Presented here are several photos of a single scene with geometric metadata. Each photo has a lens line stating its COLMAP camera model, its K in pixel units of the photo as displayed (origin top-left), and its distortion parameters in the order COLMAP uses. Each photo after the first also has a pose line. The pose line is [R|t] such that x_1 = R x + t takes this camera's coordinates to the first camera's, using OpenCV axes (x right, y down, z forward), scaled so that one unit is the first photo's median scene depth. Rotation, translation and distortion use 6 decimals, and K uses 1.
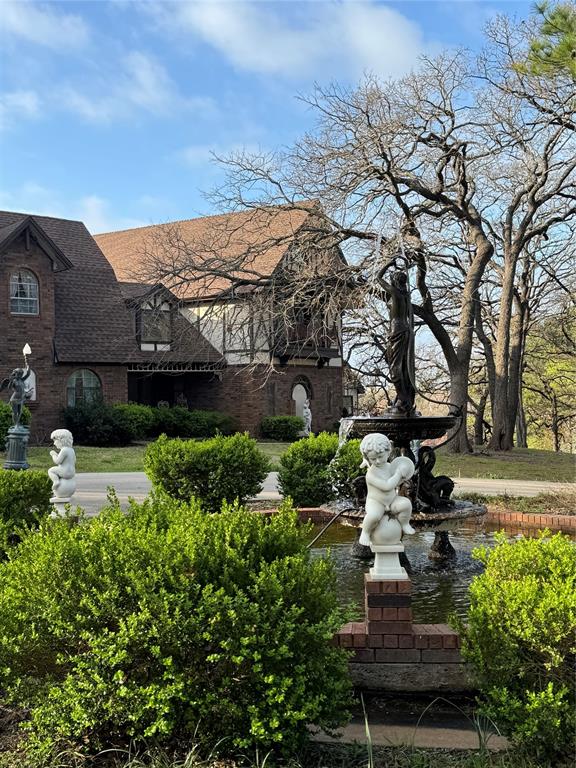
lens RADIAL K [[896.1, 0, 289.6], [0, 896.1, 382.7], [0, 0, 1]] dist [0.076286, 0.000000]
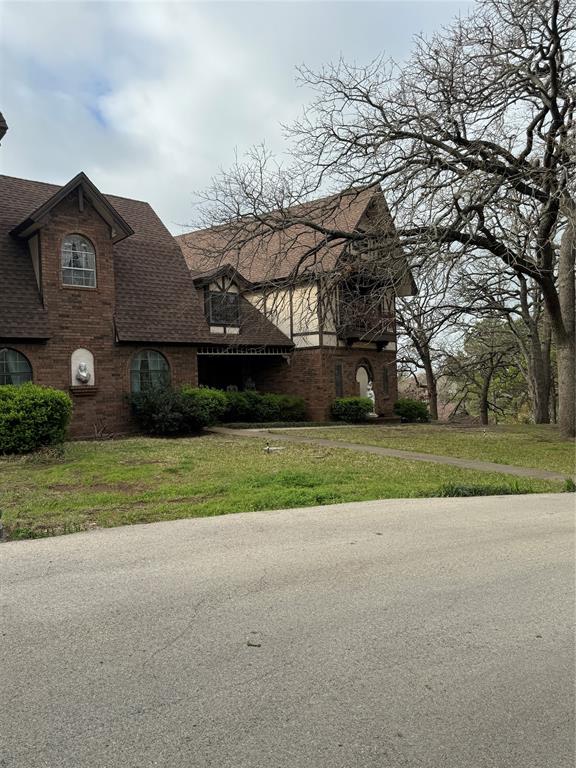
lens RADIAL K [[565.6, 0, 287.4], [0, 565.6, 383.2], [0, 0, 1]] dist [0.000230, -0.008081]
pose [[0.999633, -0.020647, -0.017516, -0.079603], [0.020833, 0.999728, 0.010477, 0.014792], [0.017295, -0.010838, 0.999792, 0.427393]]
